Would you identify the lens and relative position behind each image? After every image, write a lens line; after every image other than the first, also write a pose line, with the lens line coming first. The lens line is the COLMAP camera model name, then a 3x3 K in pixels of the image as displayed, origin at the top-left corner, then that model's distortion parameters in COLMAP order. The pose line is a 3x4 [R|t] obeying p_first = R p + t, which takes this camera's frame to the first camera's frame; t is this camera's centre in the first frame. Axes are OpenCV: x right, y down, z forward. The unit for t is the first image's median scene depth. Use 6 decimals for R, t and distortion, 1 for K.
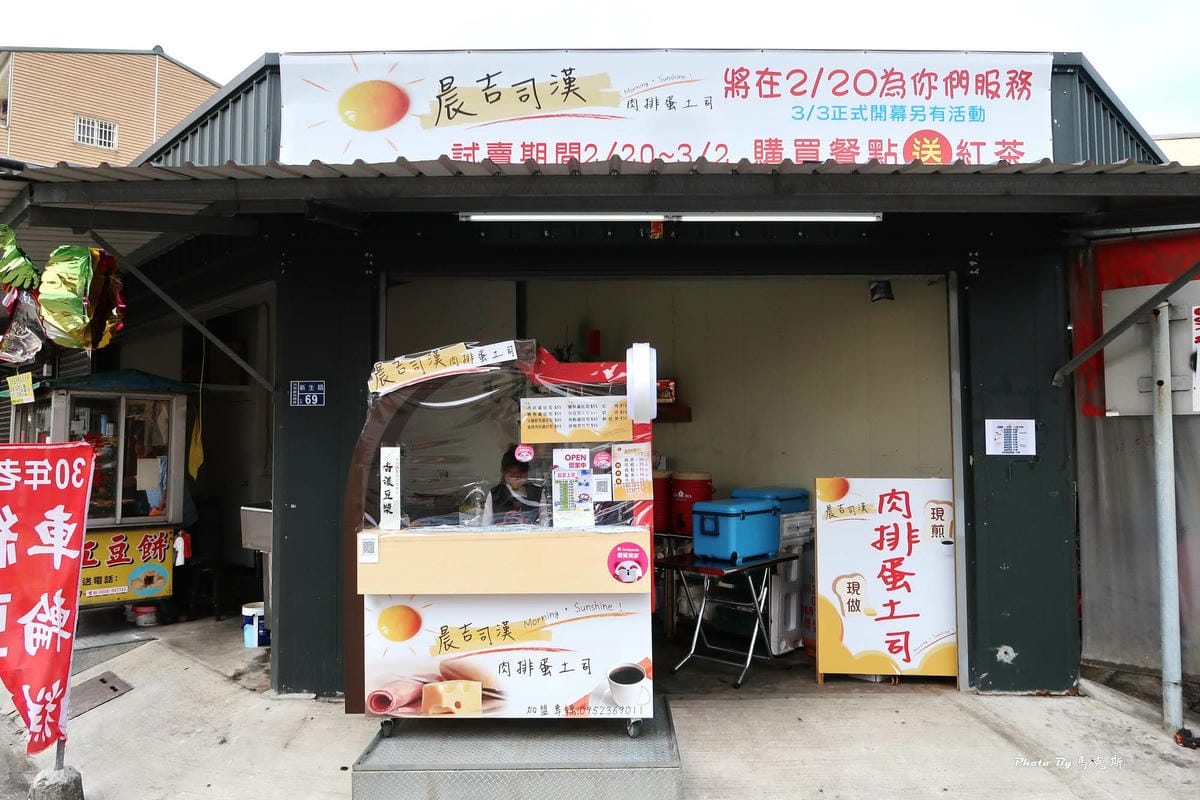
lens RADIAL K [[809.8, 0, 592.8], [0, 809.8, 393.0], [0, 0, 1]] dist [-0.045162, 0.016116]
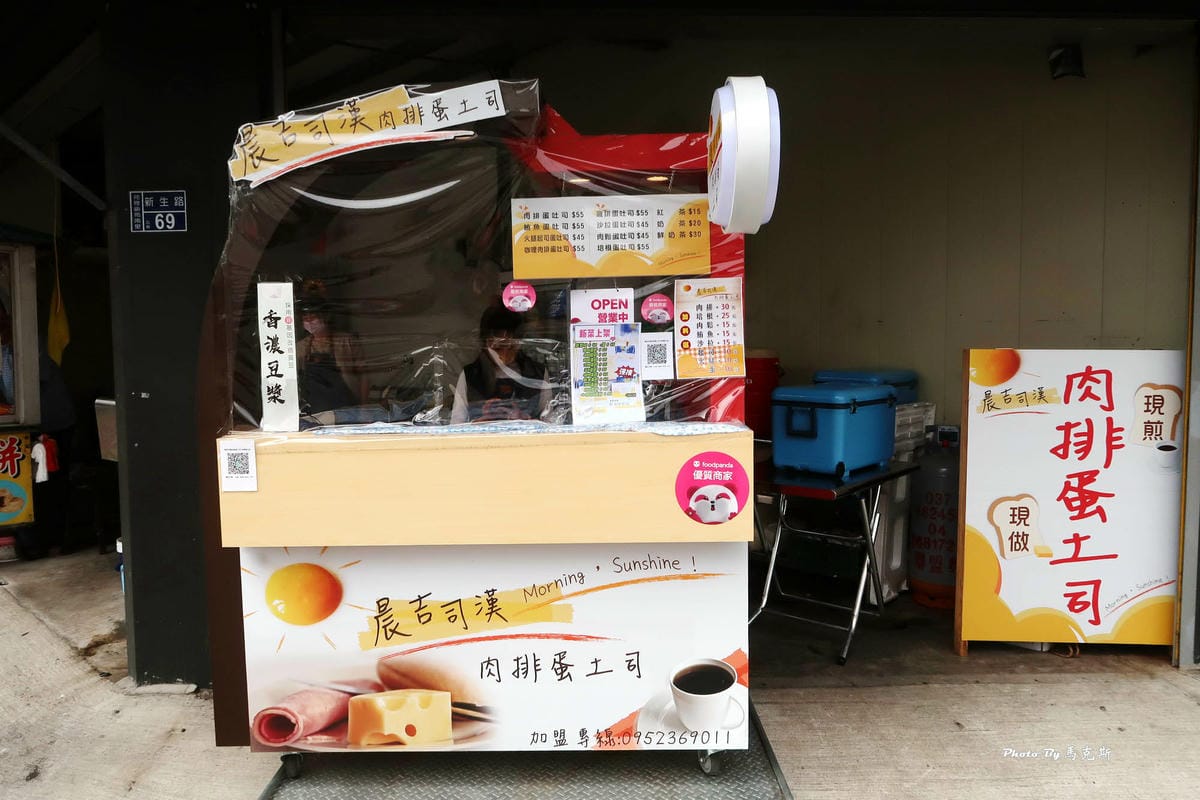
lens RADIAL K [[809.8, 0, 593.7], [0, 809.8, 402.1], [0, 0, 1]] dist [-0.045162, 0.016116]
pose [[0.999615, -0.003565, 0.027532, -0.048209], [-0.000125, 0.991132, 0.132883, 0.072403], [-0.027761, -0.132835, 0.990749, 0.427903]]
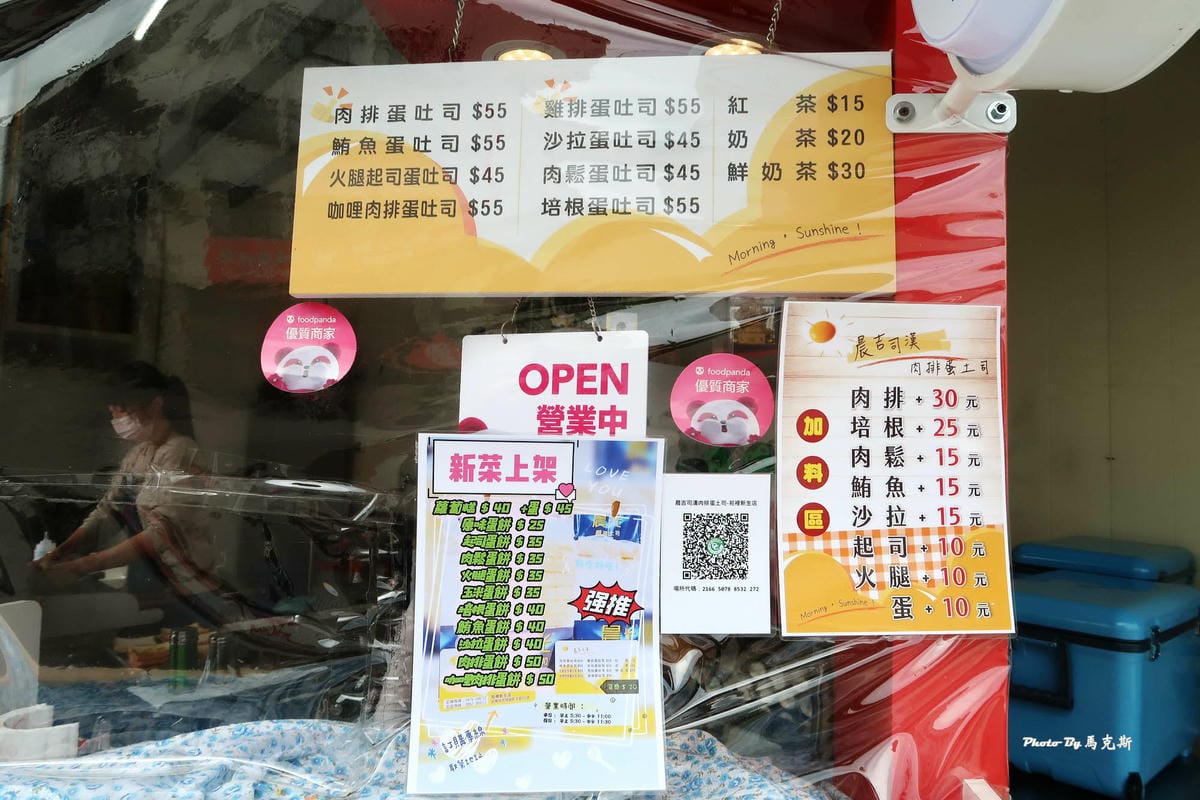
lens RADIAL K [[809.8, 0, 594.8], [0, 809.8, 398.2], [0, 0, 1]] dist [-0.045162, 0.016116]
pose [[0.997178, 0.037781, -0.064879, -0.004023], [-0.038972, 0.999092, -0.017193, 0.087115], [0.064170, 0.019673, 0.997745, 0.817603]]
